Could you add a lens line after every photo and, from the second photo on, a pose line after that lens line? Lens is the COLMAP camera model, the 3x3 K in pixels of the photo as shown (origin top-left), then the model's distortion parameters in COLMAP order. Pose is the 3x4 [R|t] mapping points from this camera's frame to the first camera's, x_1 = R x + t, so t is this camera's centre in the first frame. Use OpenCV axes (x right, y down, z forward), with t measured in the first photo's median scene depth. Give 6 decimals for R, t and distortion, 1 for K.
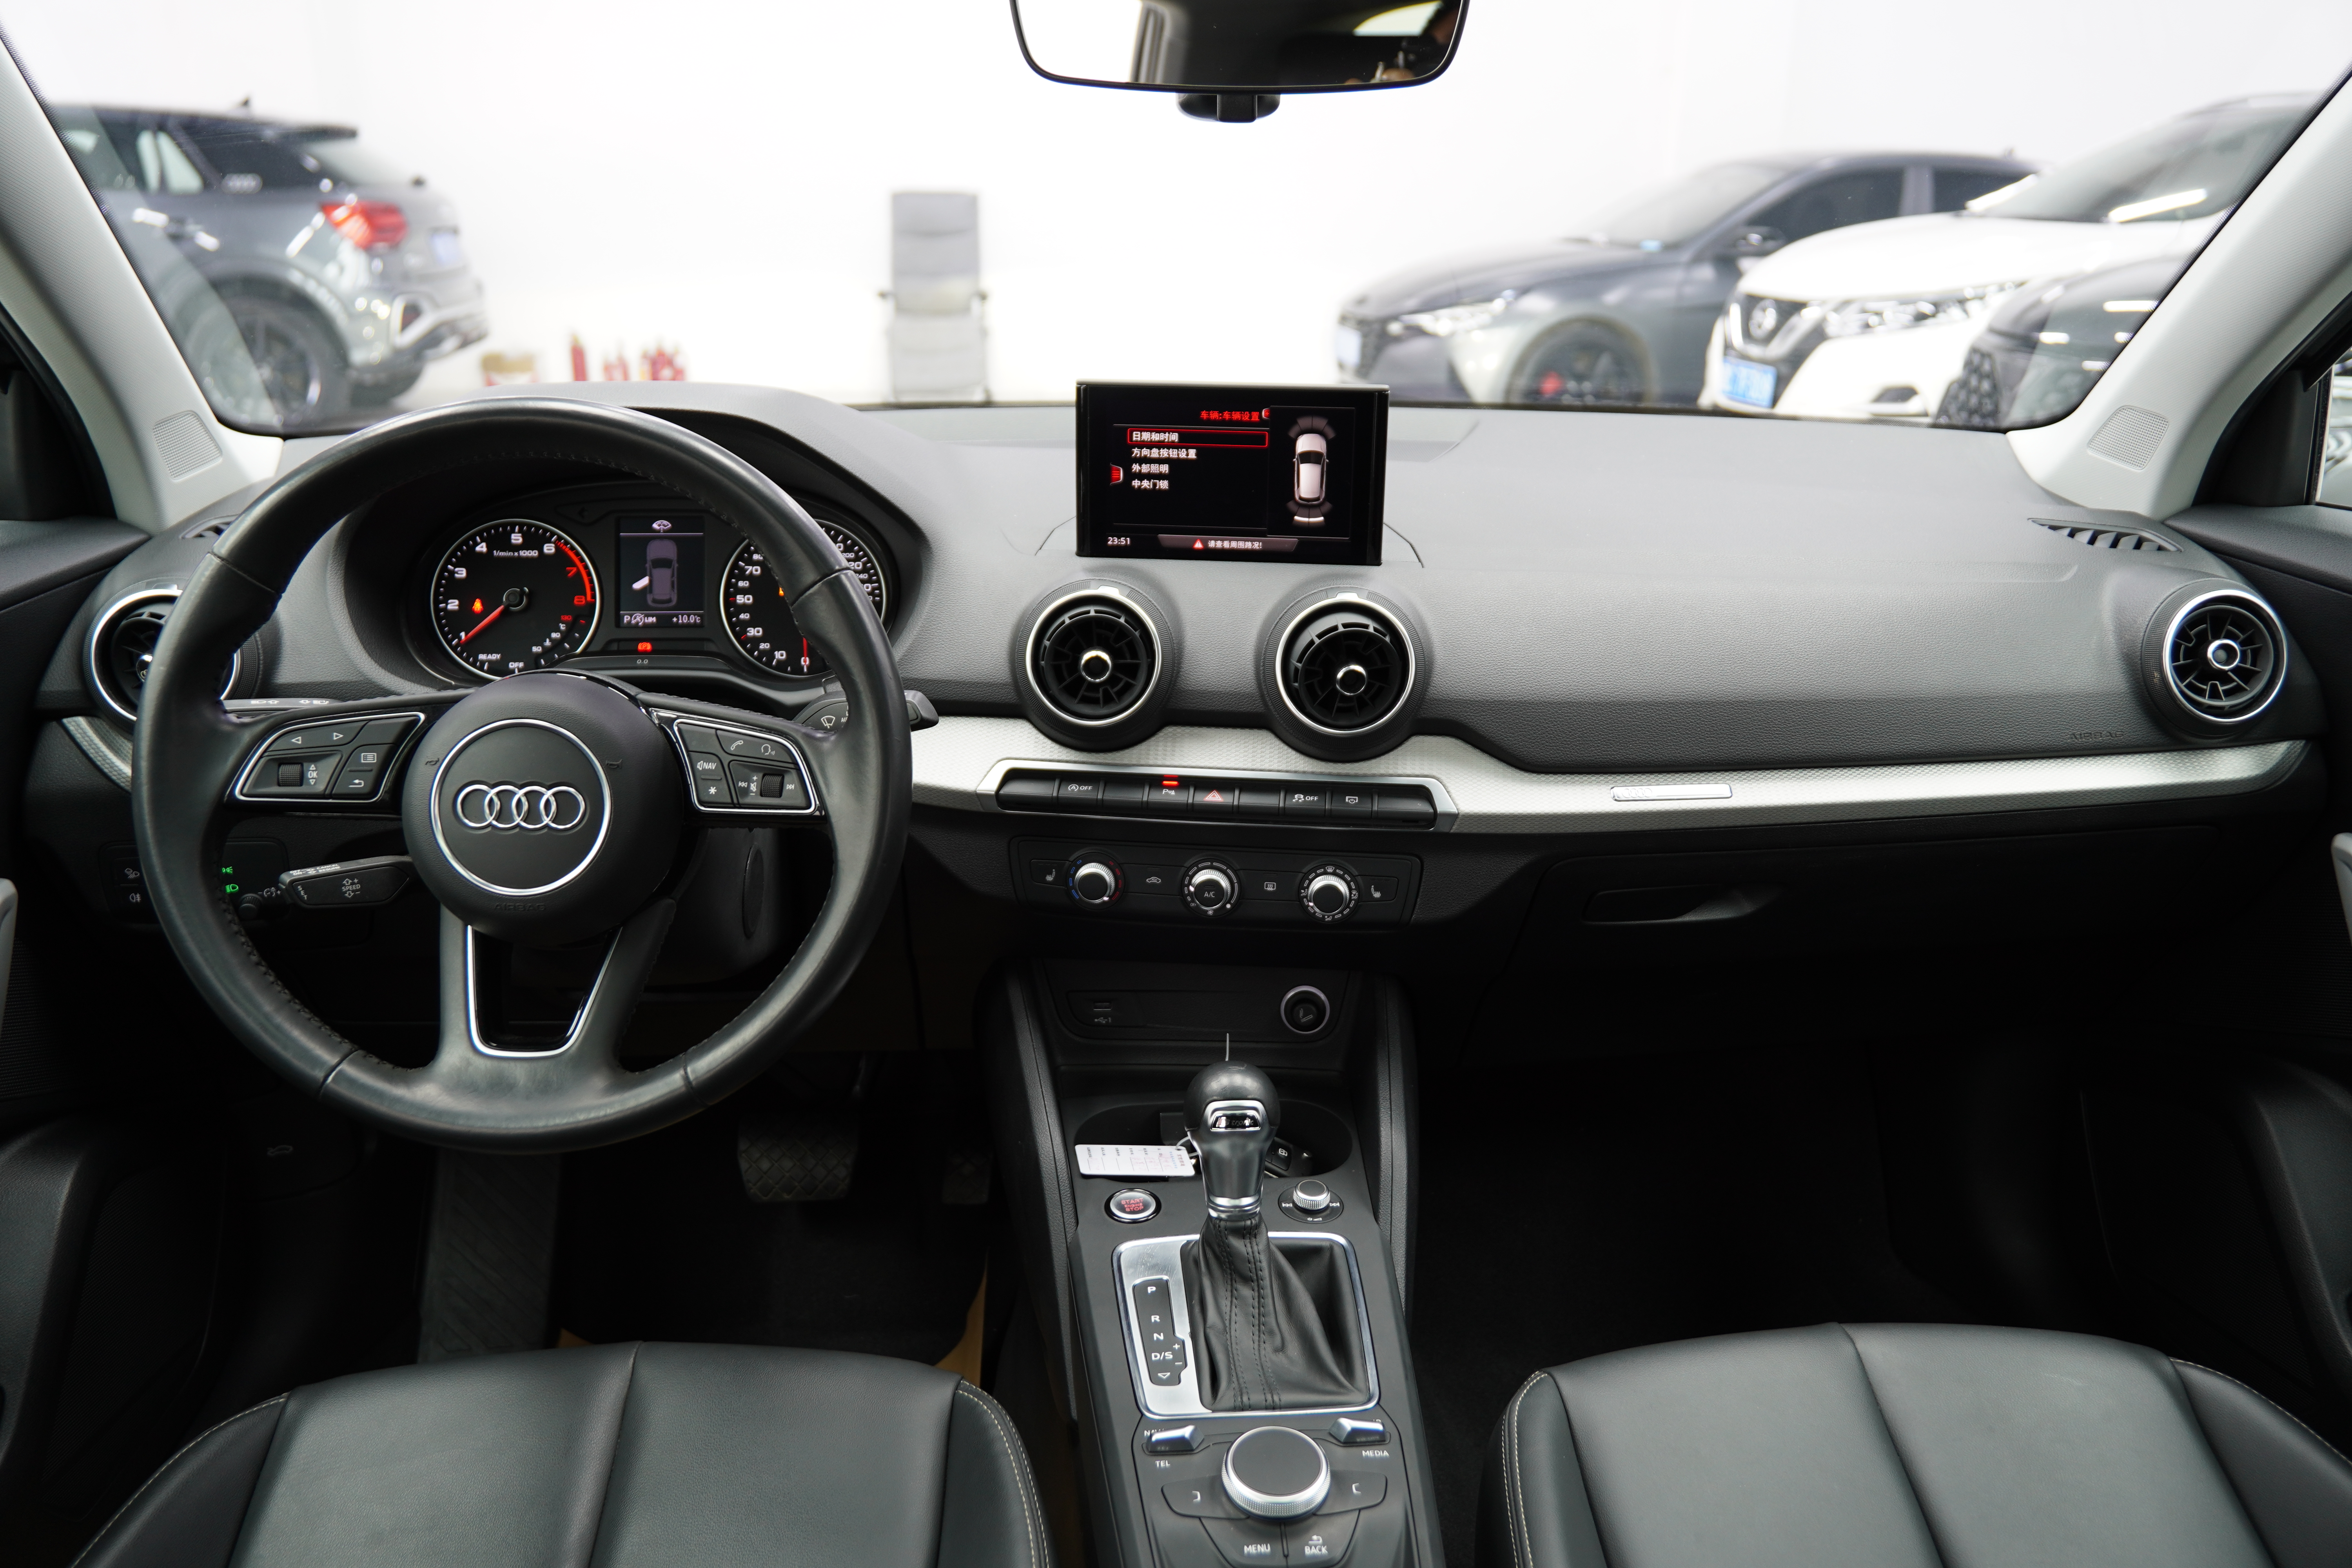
lens RADIAL K [[1703.6, 0, 1153.7], [0, 1703.6, 790.6], [0, 0, 1]] dist [-0.012965, 0.006053]
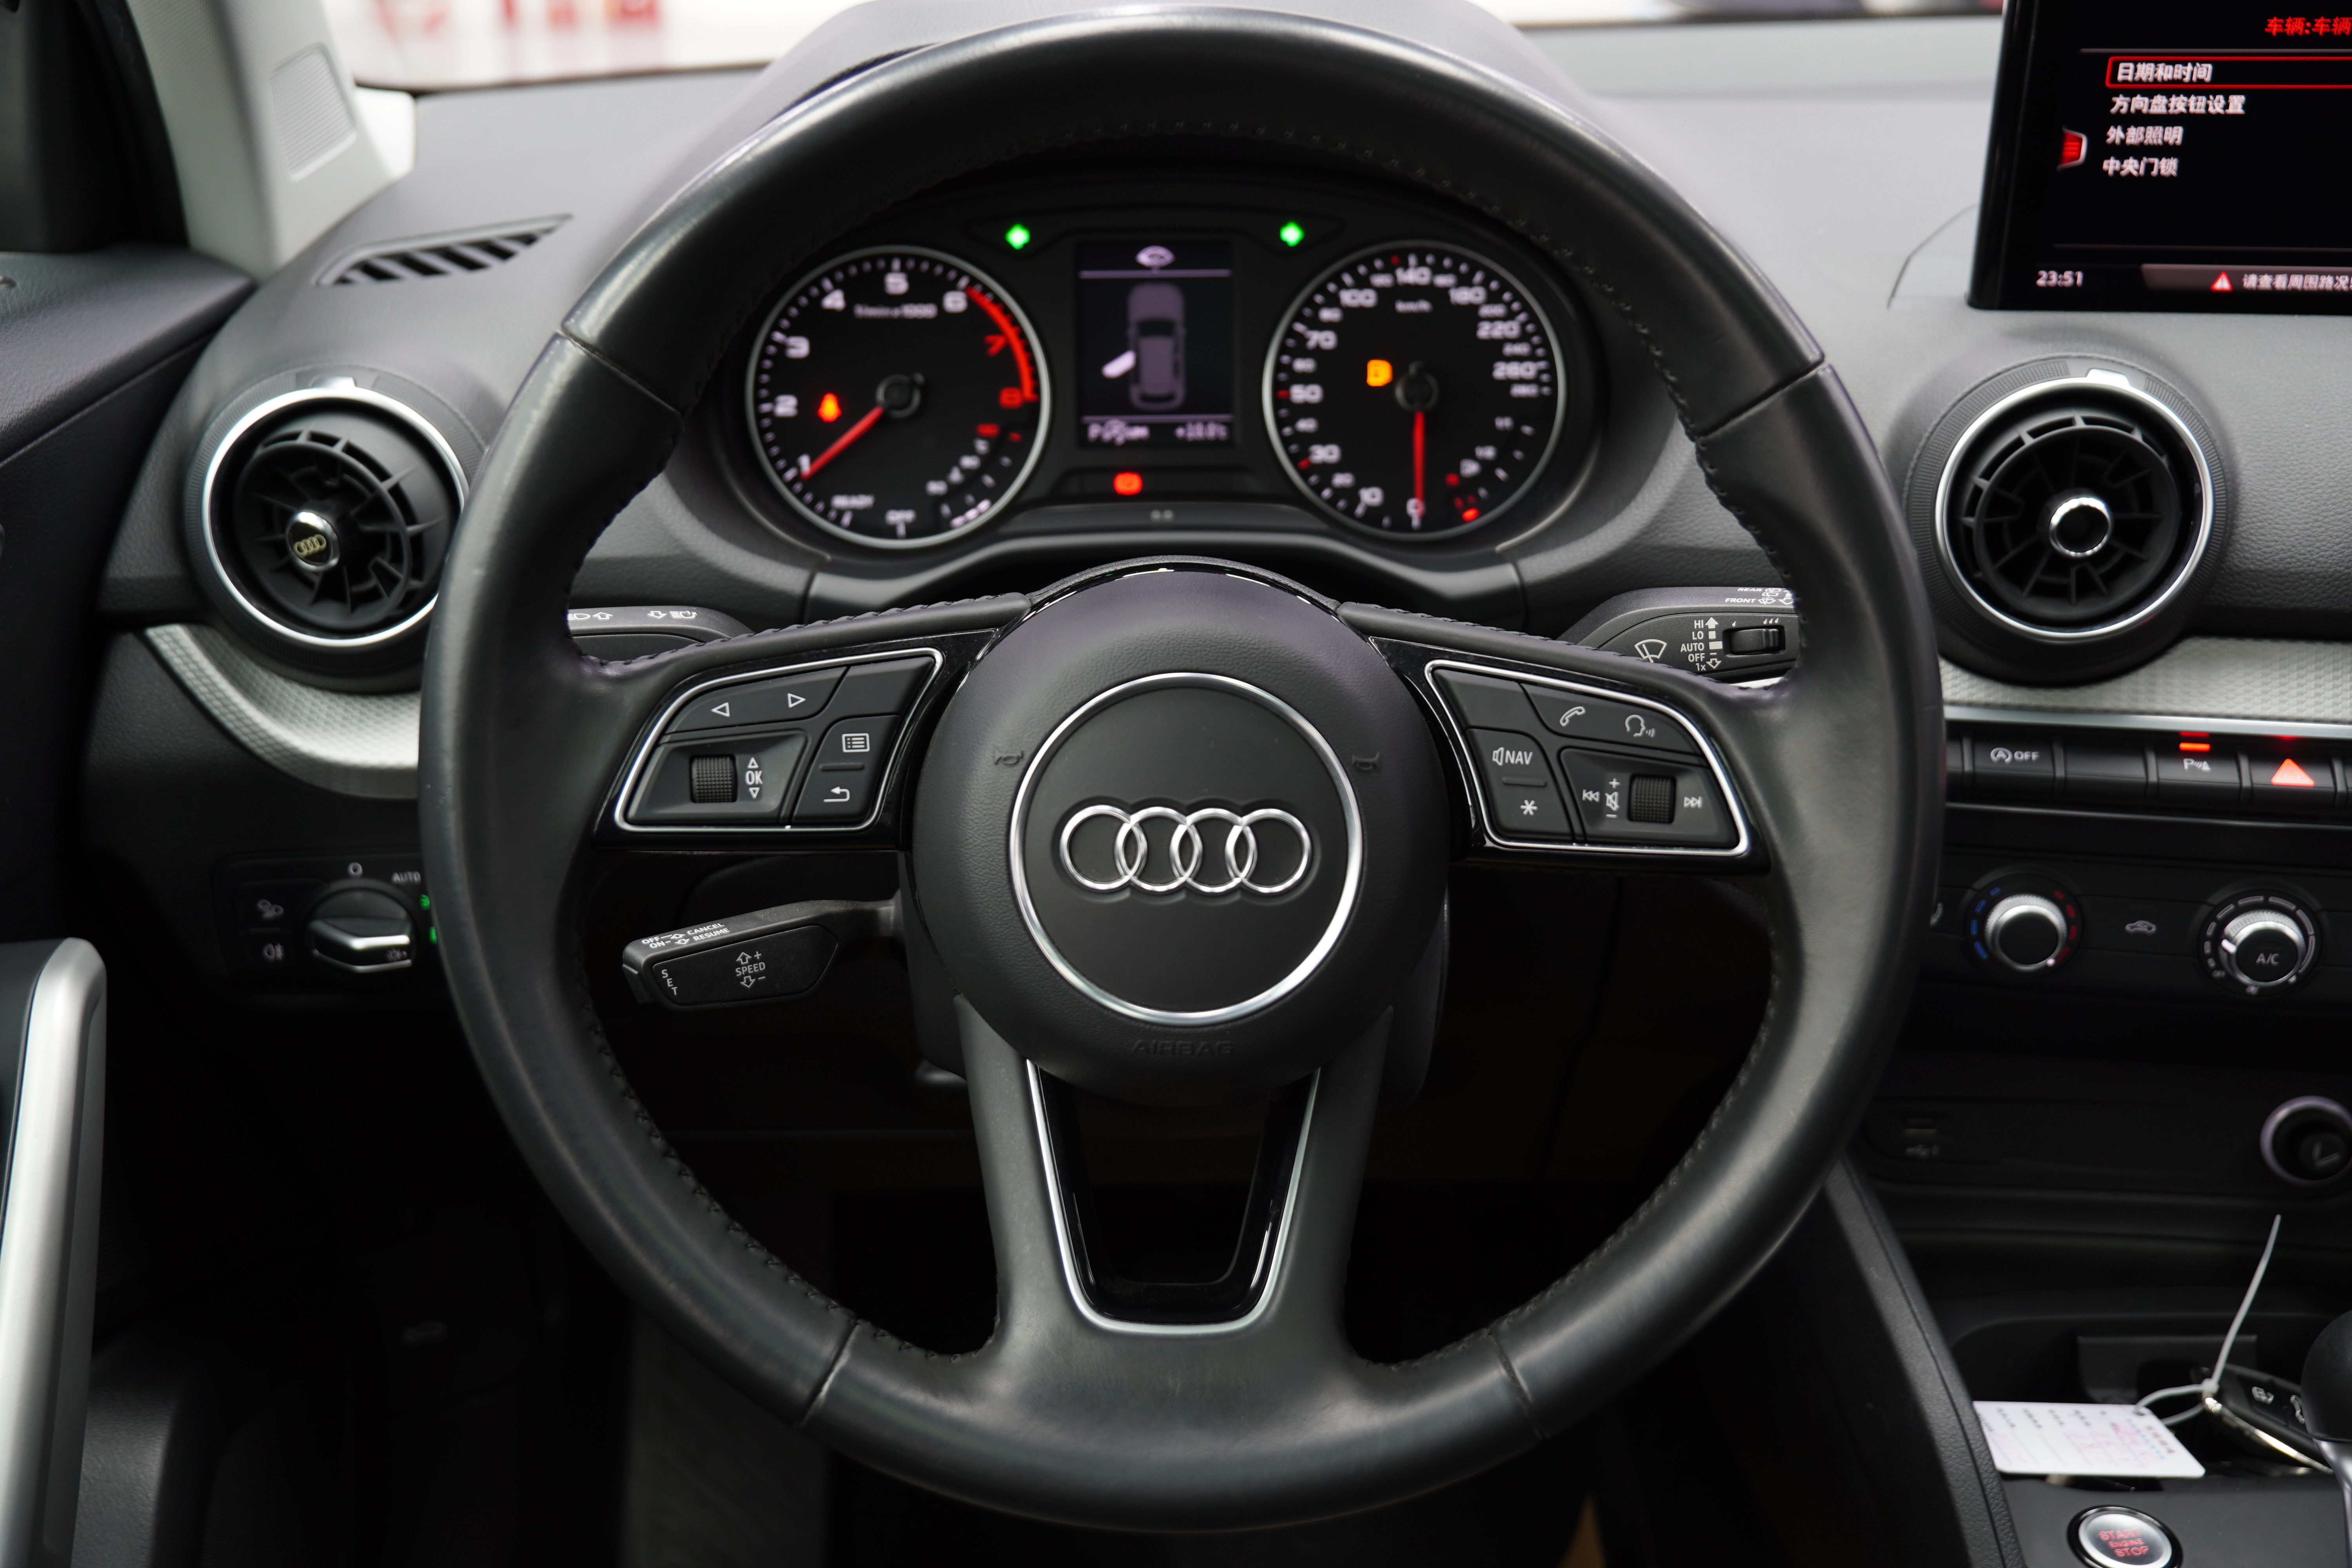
lens RADIAL K [[2449.1, 0, 1176.0], [0, 2449.1, 784.0], [0, 0, 1]] dist [0.088555, -0.086397]
pose [[0.998272, 0.004200, -0.058604, -0.257515], [-0.000080, 0.997538, 0.070125, -0.046349], [0.058754, -0.070000, 0.995815, 0.220501]]
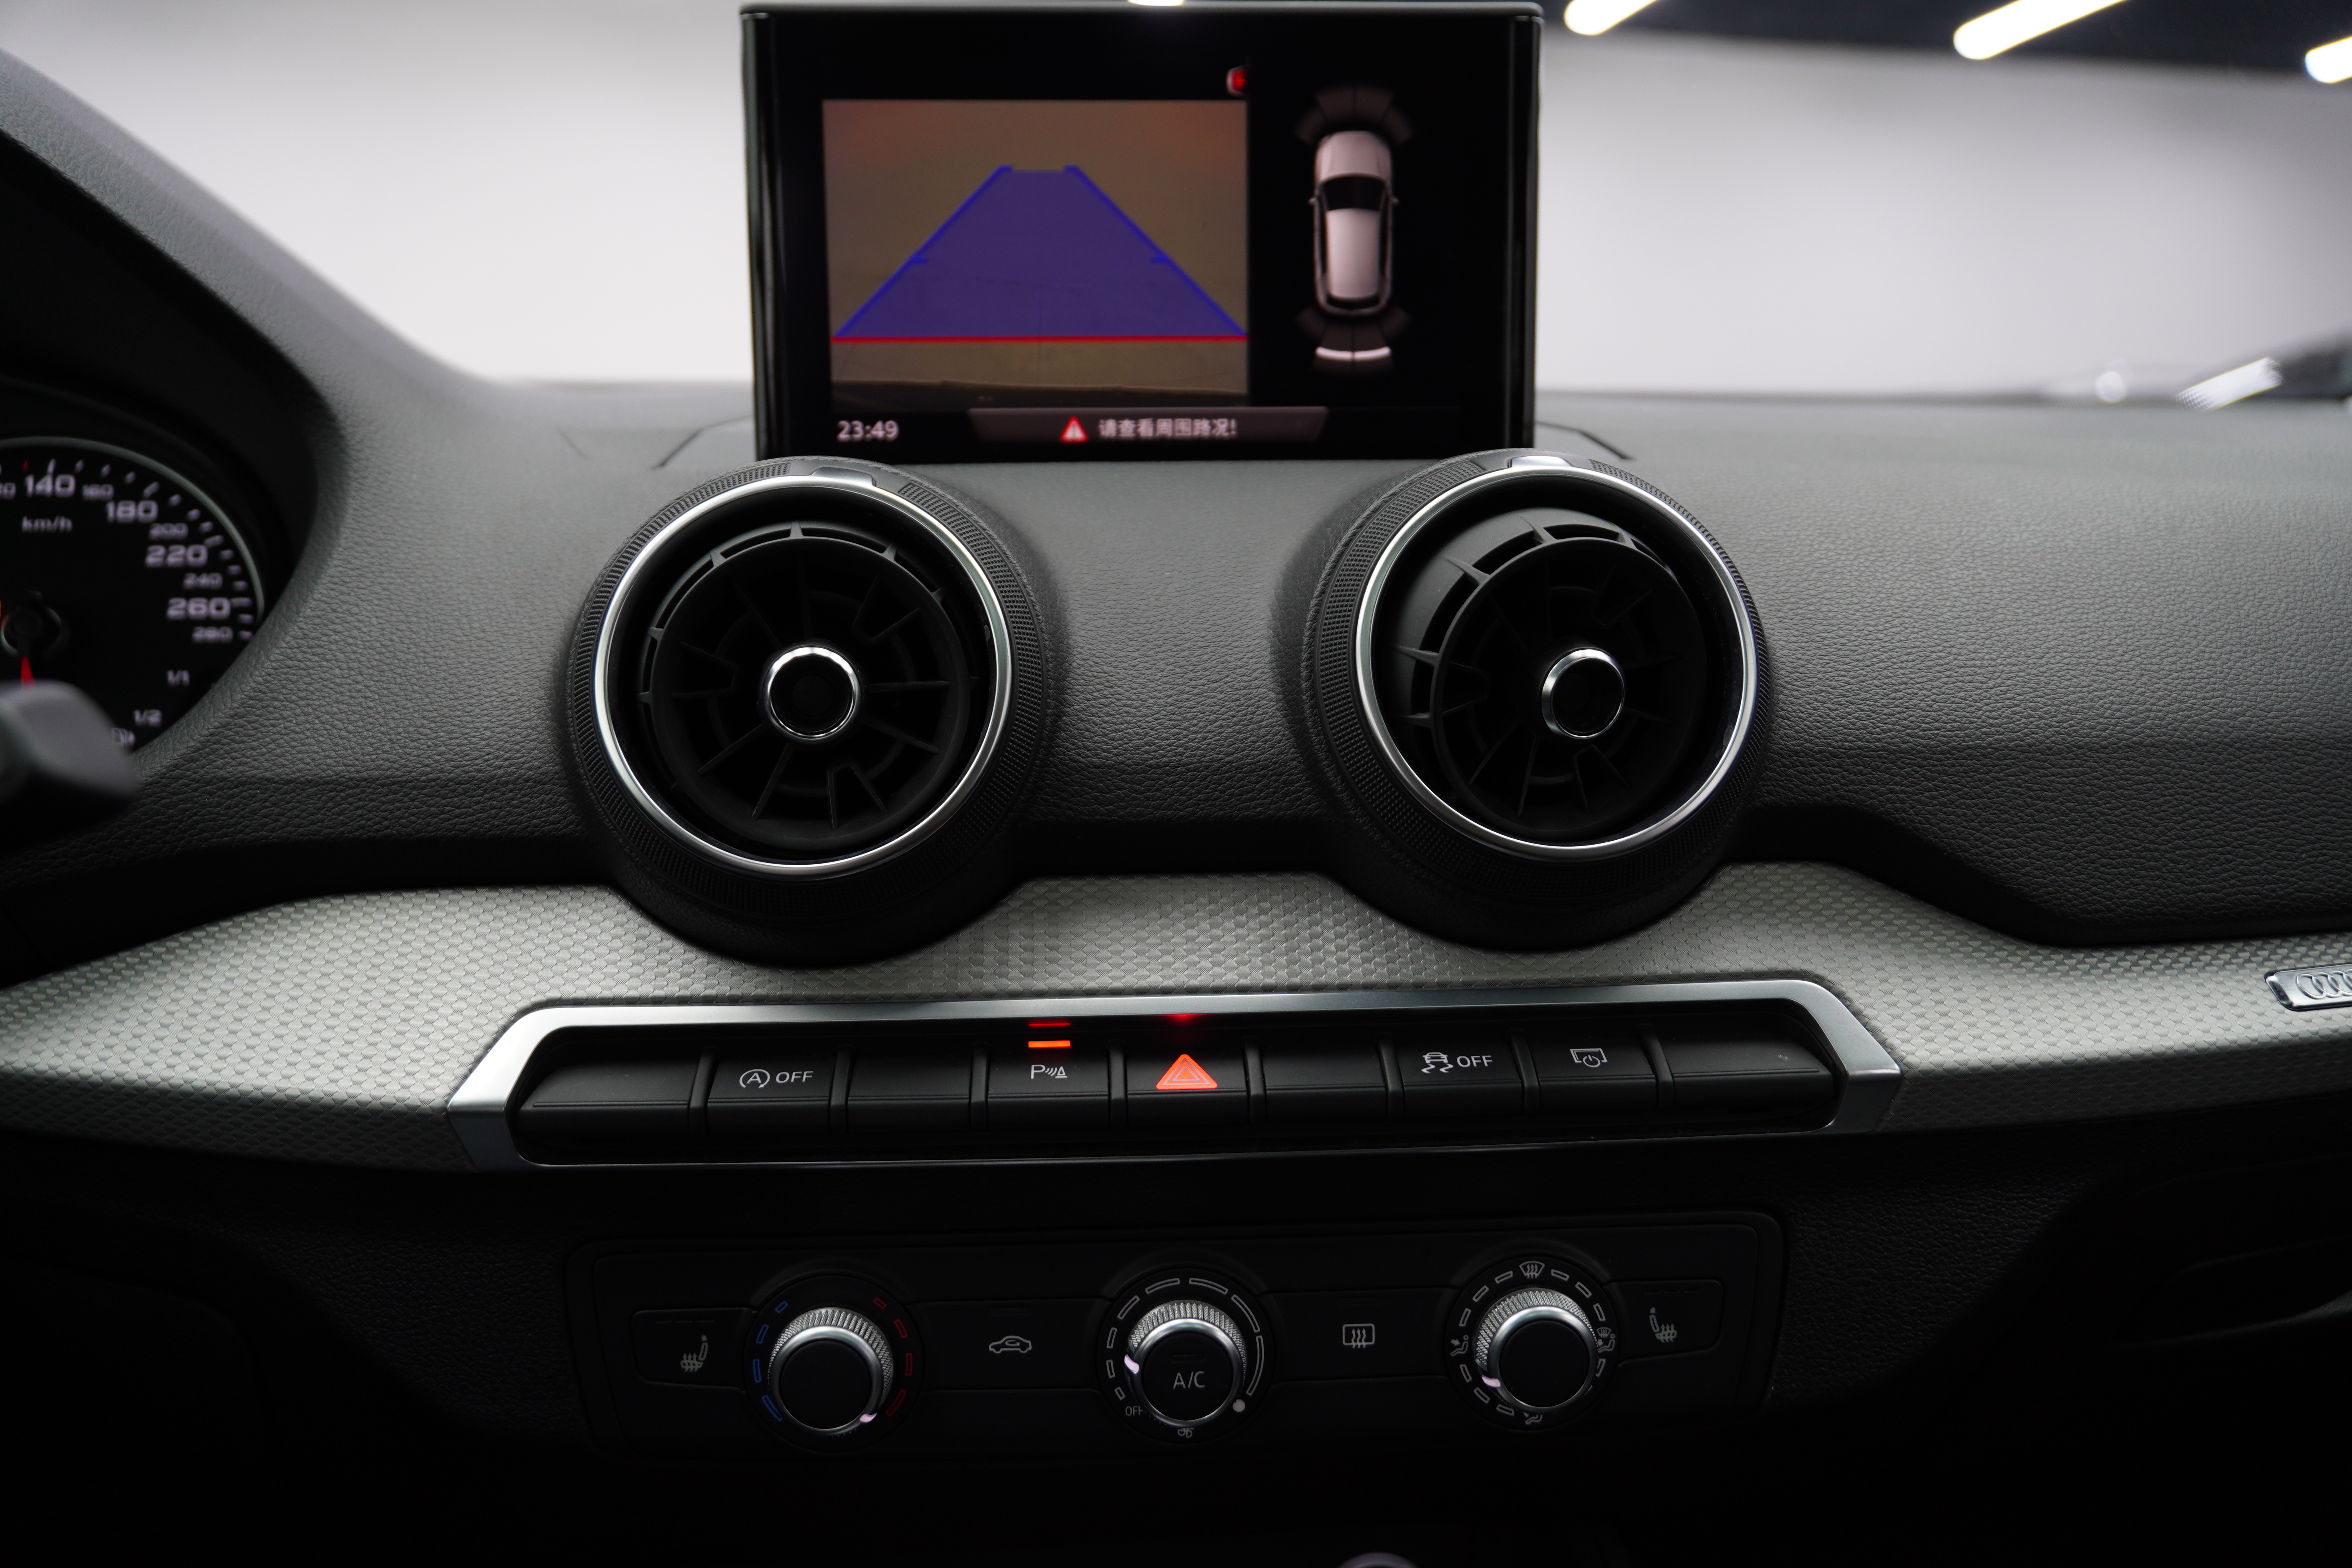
lens RADIAL K [[1703.6, 0, 1153.7], [0, 1703.6, 790.6], [0, 0, 1]] dist [-0.012965, 0.006053]
pose [[0.987325, -0.039599, 0.153692, -0.019507], [0.068387, 0.980010, -0.186823, 0.010514], [-0.143222, 0.194965, 0.970297, 0.659237]]
